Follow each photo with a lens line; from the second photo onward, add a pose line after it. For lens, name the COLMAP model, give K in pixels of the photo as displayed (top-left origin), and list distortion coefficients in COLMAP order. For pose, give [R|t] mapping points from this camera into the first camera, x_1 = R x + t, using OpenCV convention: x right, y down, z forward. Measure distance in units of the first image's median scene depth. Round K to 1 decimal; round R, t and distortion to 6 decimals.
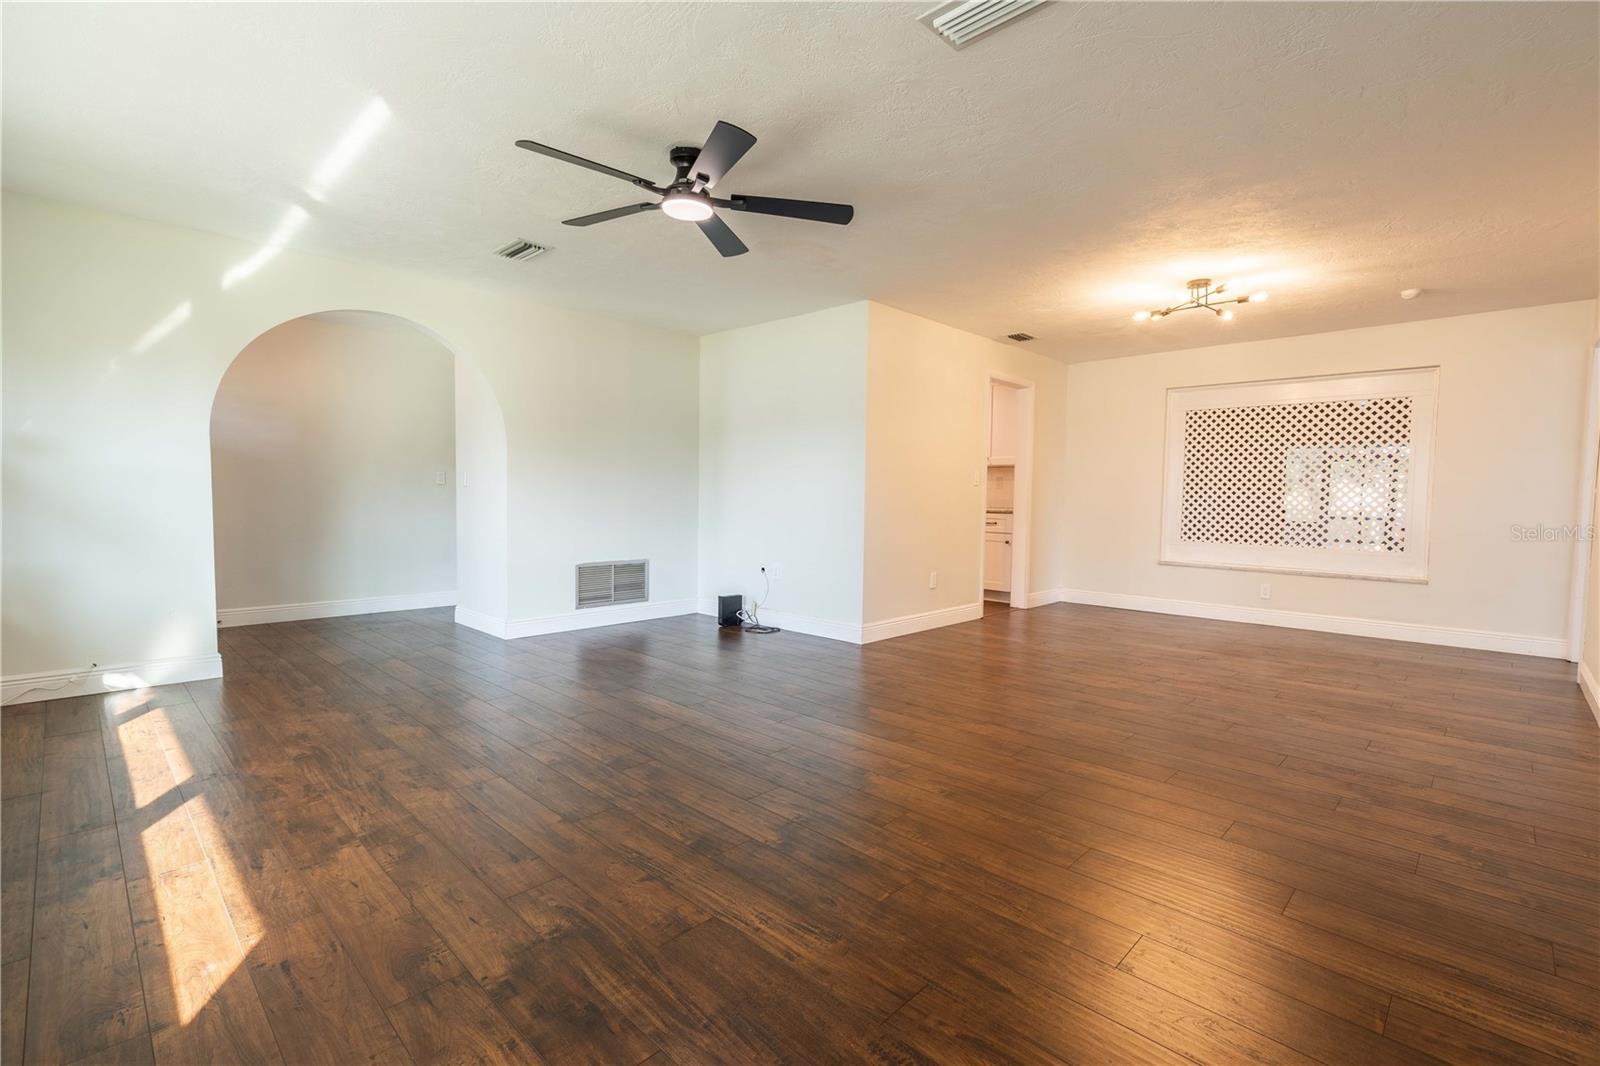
lens RADIAL K [[744.8, 0, 806.4], [0, 744.8, 534.7], [0, 0, 1]] dist [-0.047462, 0.011732]
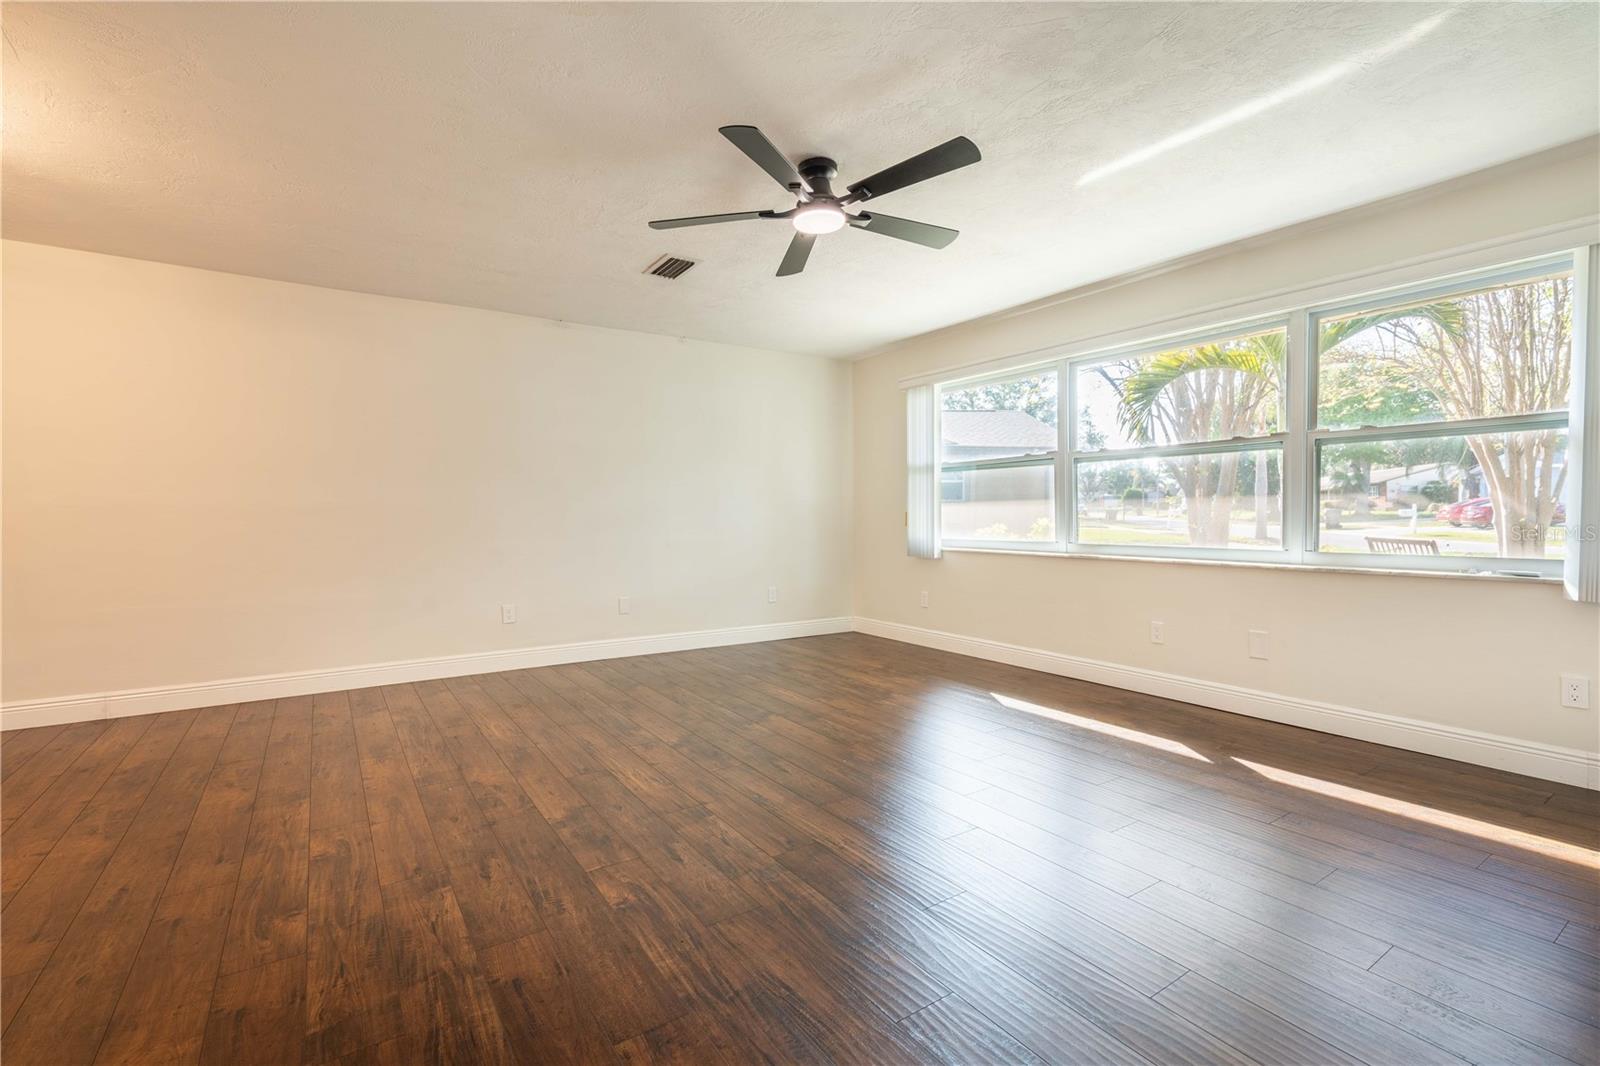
lens RADIAL K [[712.7, 0, 835.8], [0, 712.7, 528.7], [0, 0, 1]] dist [0.000402, -0.000211]
pose [[-0.987751, -0.014472, 0.155367, -0.356751], [-0.002881, 0.997211, 0.074574, -0.118052], [-0.156013, 0.073213, -0.985038, 2.087748]]
